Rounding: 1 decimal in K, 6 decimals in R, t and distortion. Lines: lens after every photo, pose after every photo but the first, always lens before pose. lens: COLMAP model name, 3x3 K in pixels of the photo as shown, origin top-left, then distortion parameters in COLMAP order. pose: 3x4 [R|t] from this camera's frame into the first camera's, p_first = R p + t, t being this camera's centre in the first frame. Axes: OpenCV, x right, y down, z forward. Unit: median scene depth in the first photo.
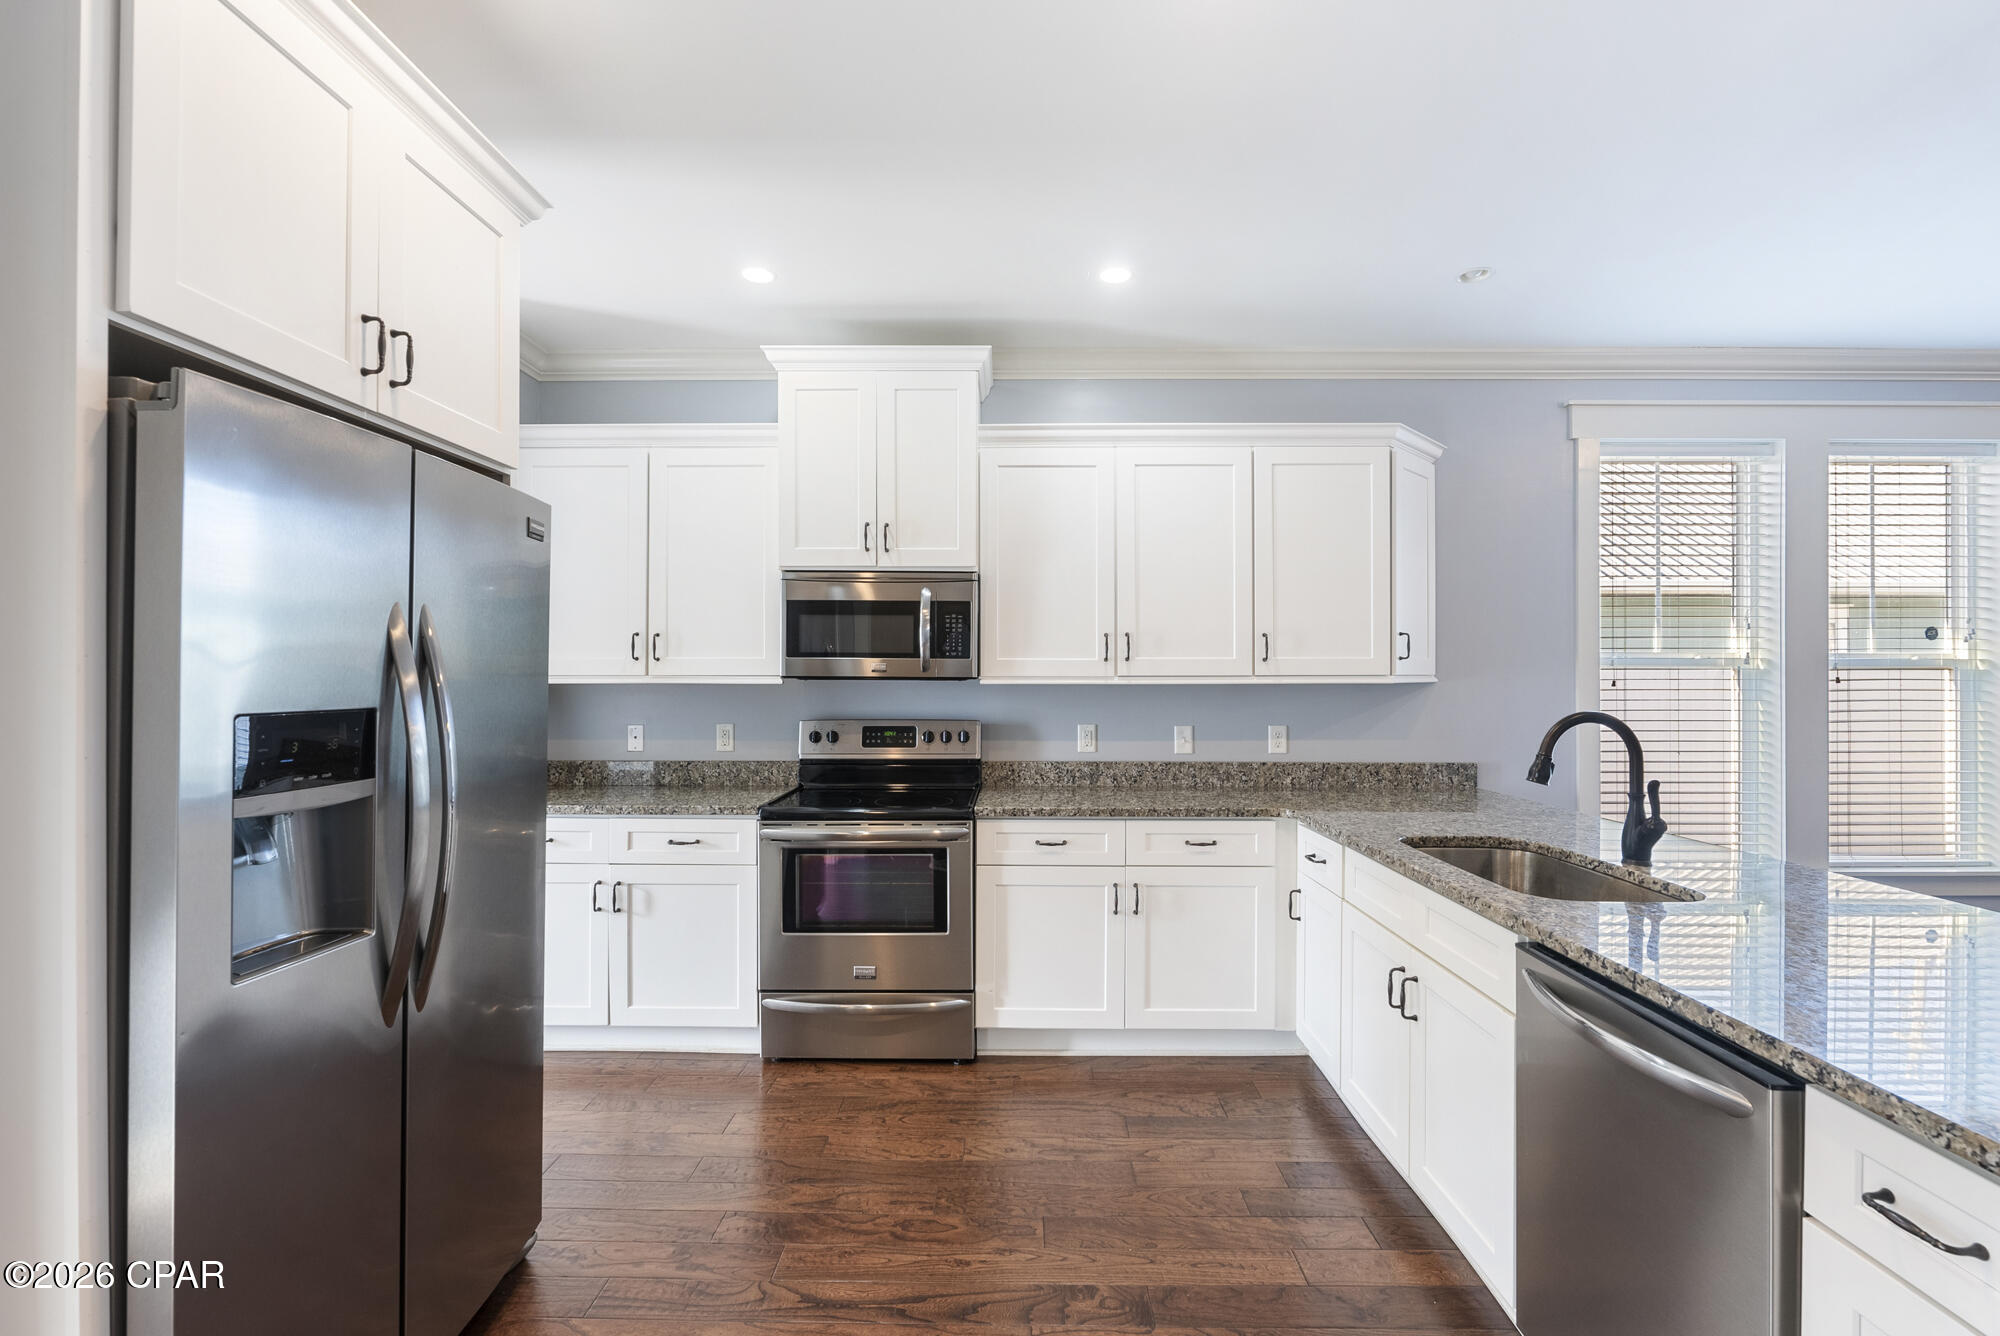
lens RADIAL K [[869.2, 0, 1001.1], [0, 869.2, 678.2], [0, 0, 1]] dist [0.000424, -0.000249]
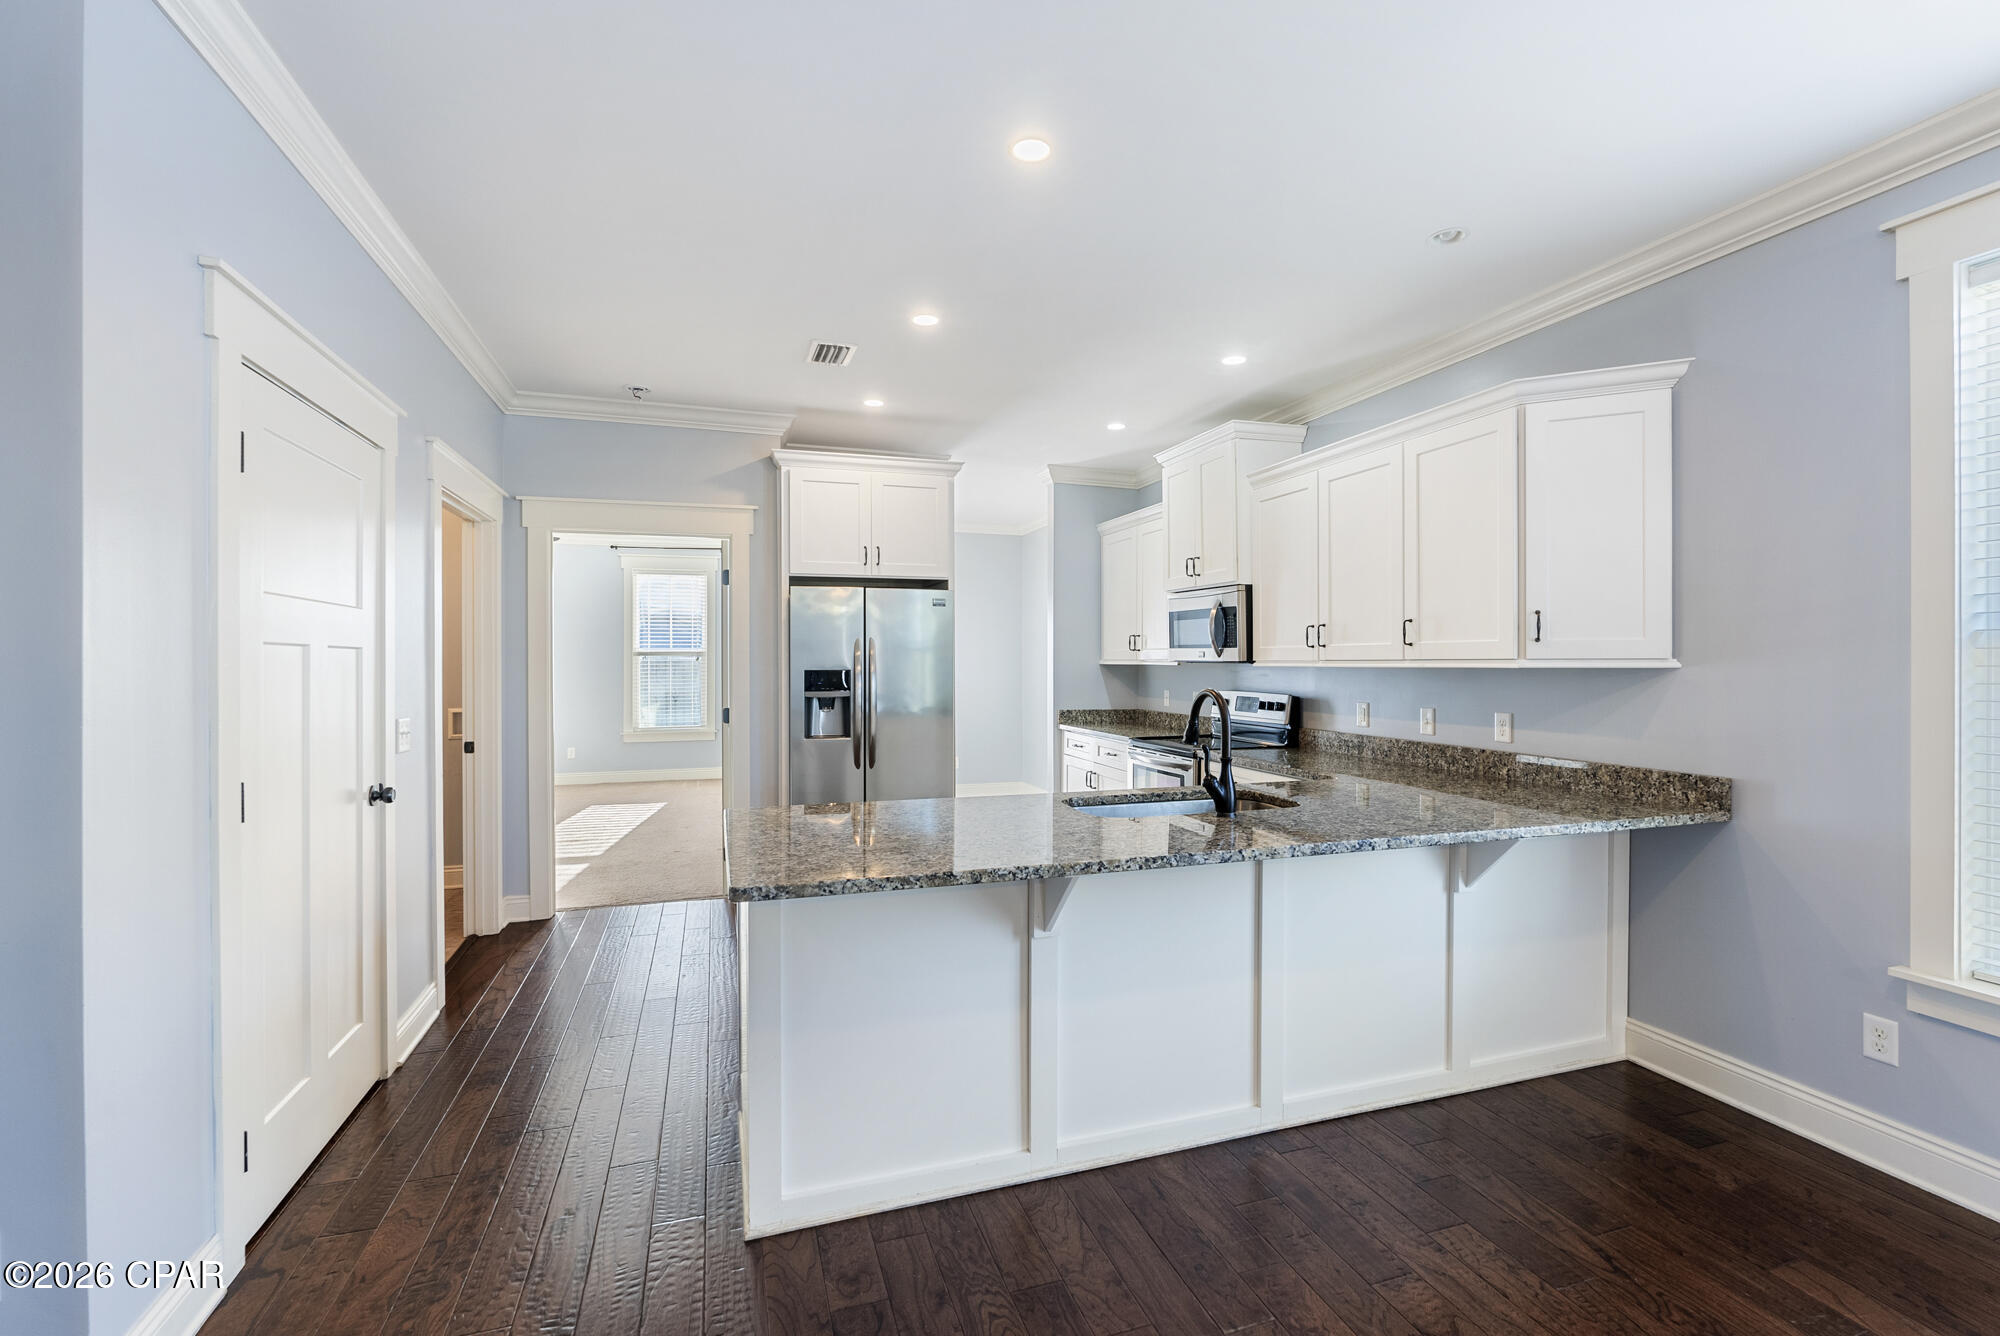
lens RADIAL K [[869.2, 0, 1002.4], [0, 869.2, 658.2], [0, 0, 1]] dist [0.000424, -0.000249]
pose [[0.329442, -0.002447, -0.944173, 1.035040], [-0.003982, 0.999984, -0.003981, 0.001583], [0.944167, 0.005071, 0.329427, 0.179489]]
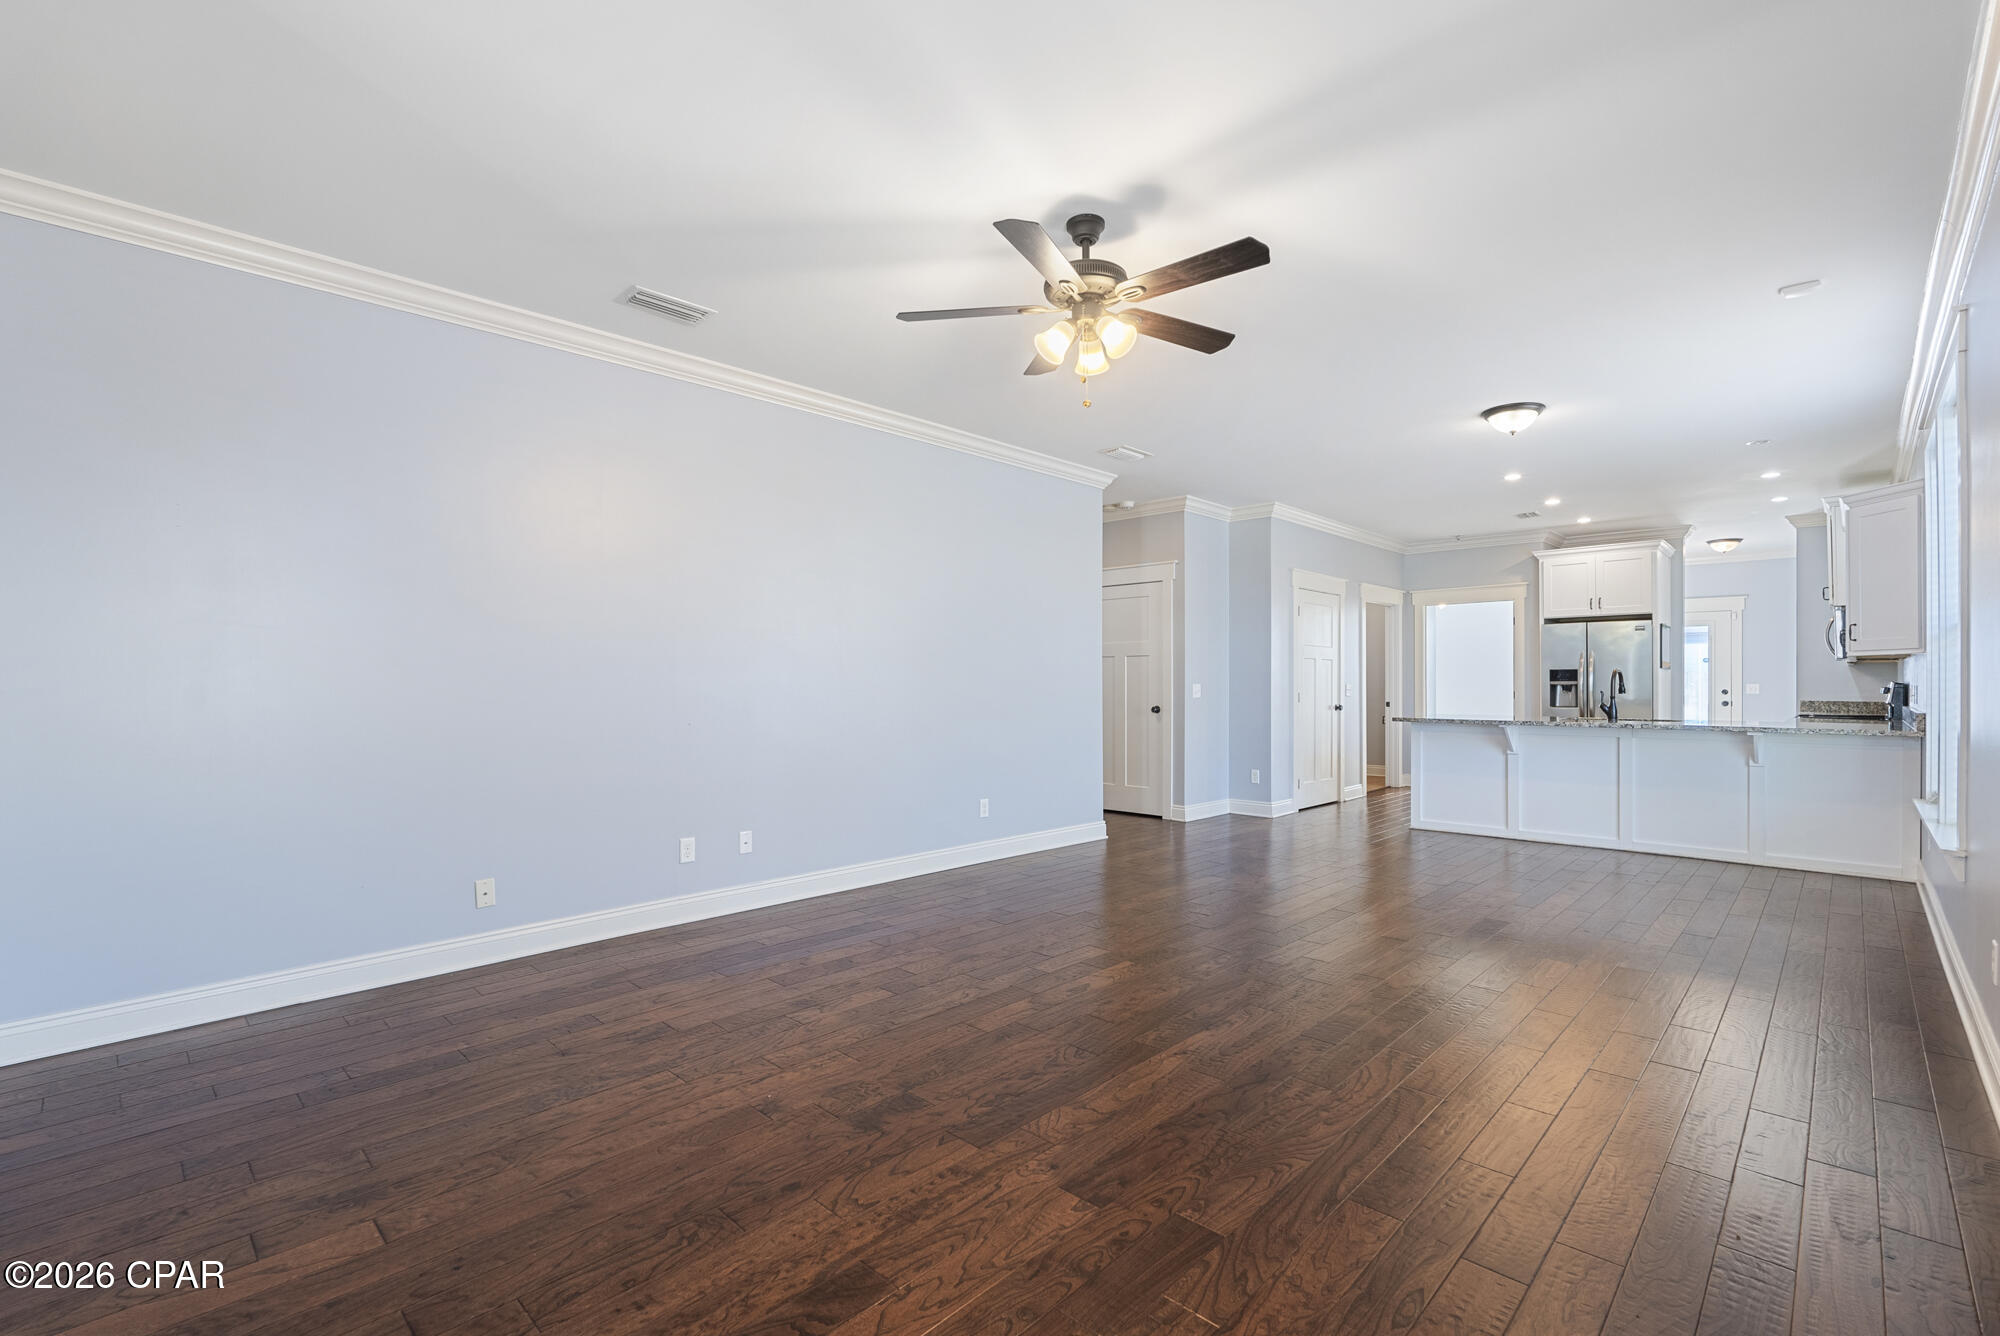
lens RADIAL K [[869.2, 0, 1006.2], [0, 869.2, 677.0], [0, 0, 1]] dist [0.000424, -0.000249]
pose [[-0.691207, -0.010403, -0.722582, 2.484079], [-0.005263, 0.999942, -0.009362, 0.066061], [0.722637, -0.002668, -0.691222, 0.905734]]
